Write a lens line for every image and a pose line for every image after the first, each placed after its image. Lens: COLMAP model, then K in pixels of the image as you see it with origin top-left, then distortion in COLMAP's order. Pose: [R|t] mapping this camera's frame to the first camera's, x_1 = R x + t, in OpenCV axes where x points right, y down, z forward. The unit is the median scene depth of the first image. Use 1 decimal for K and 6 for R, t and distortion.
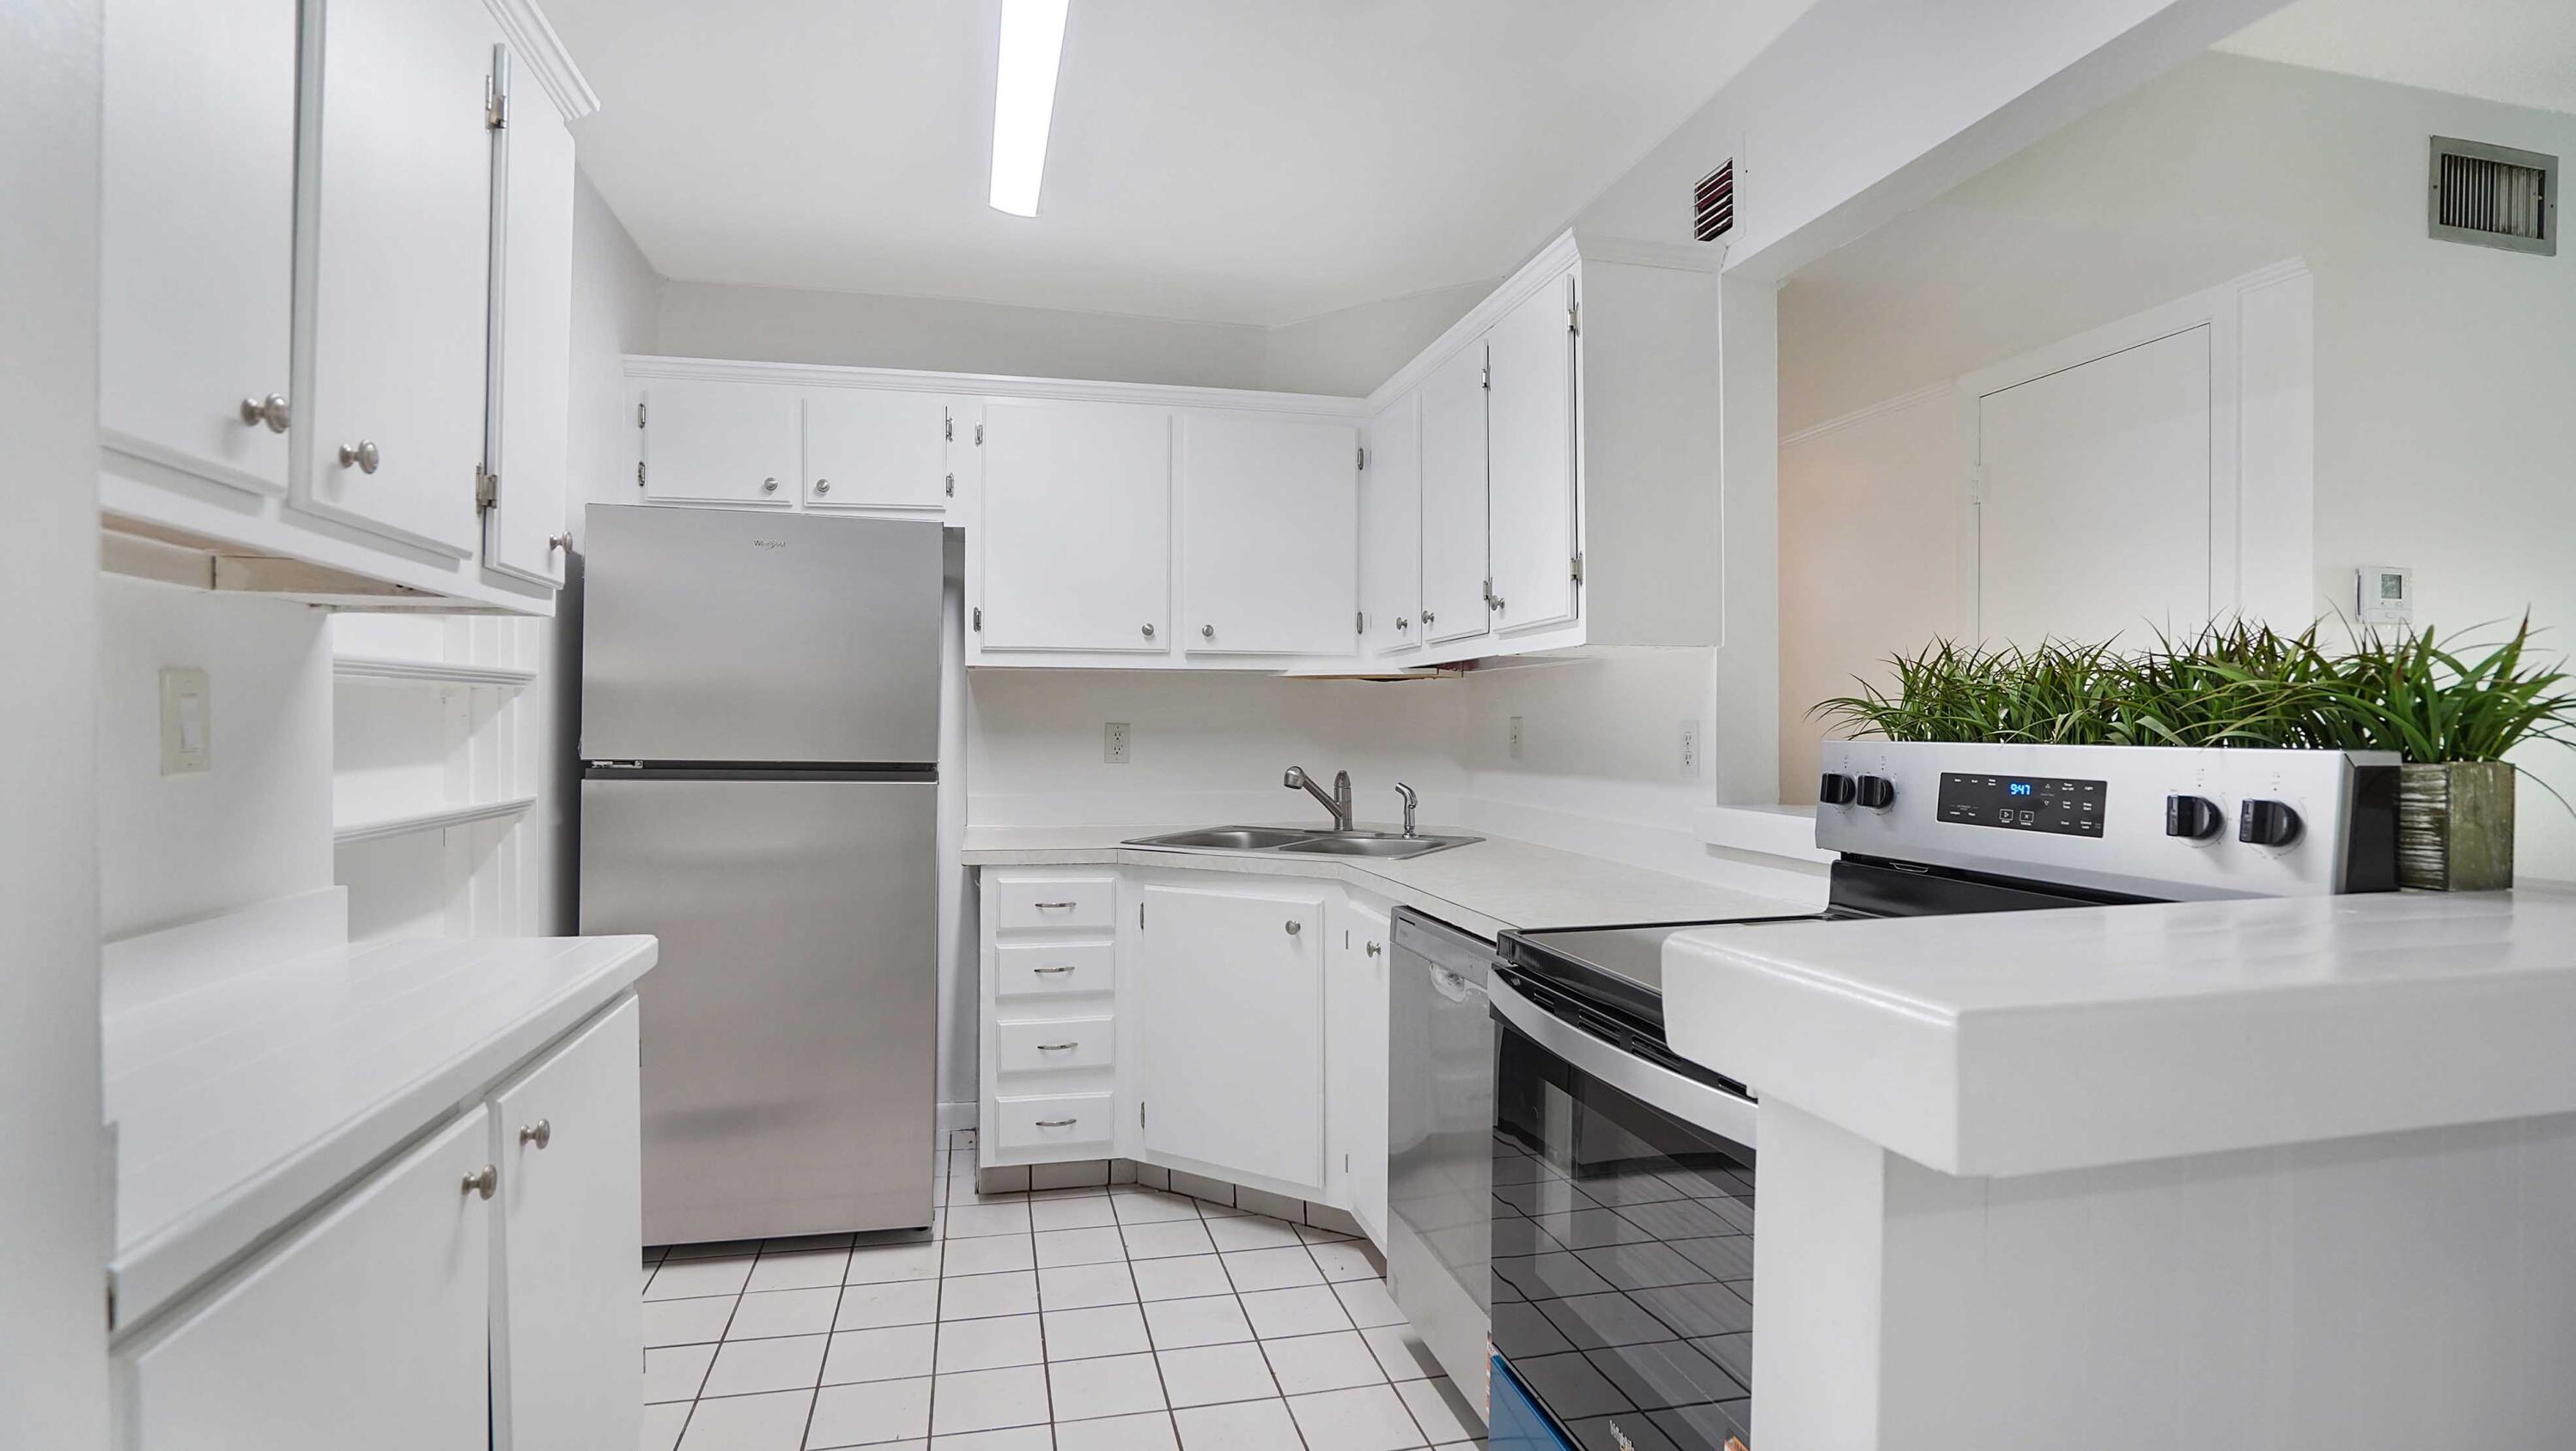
lens RADIAL K [[1220.5, 0, 1288.0], [0, 1220.5, 725.5], [0, 0, 1]] dist [-0.005219, -0.000300]
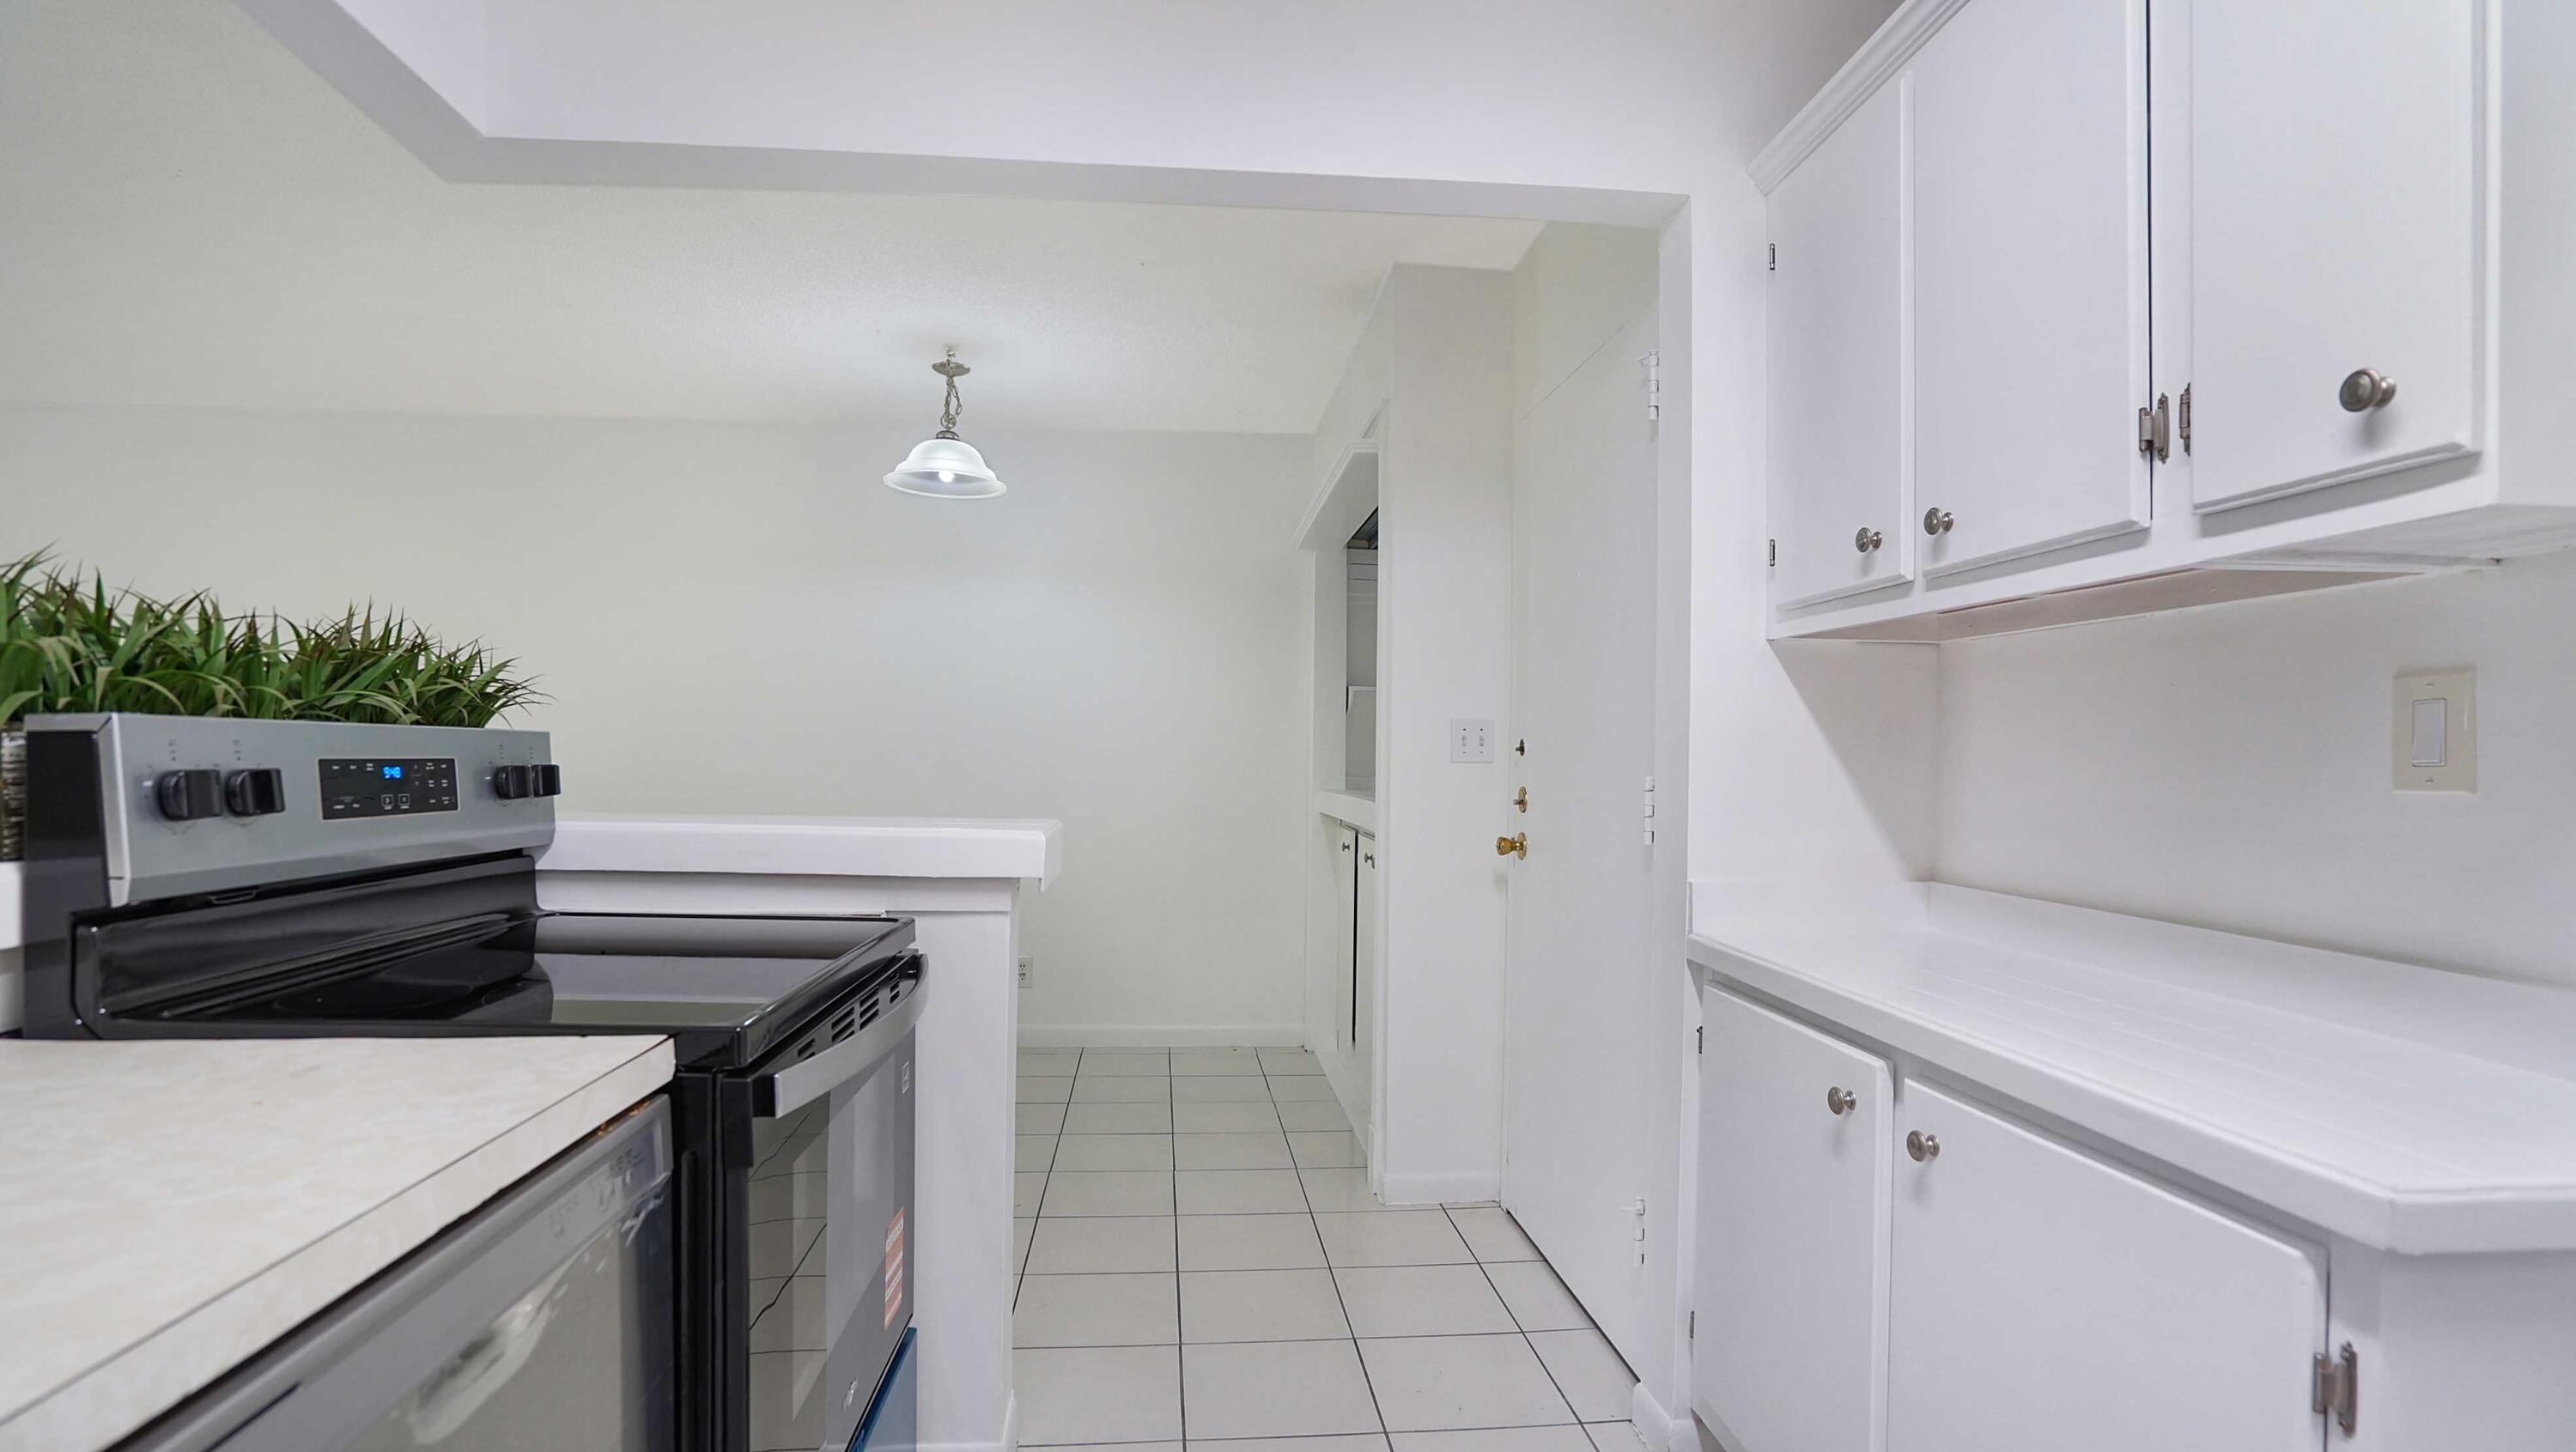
lens RADIAL K [[1220.5, 0, 1288.0], [0, 1220.5, 726.0], [0, 0, 1]] dist [-0.005219, -0.000300]
pose [[-0.992191, -0.015548, 0.123759, -0.203820], [-0.018893, 0.999486, -0.025897, 0.027597], [-0.123293, -0.028033, -0.991974, 1.839713]]
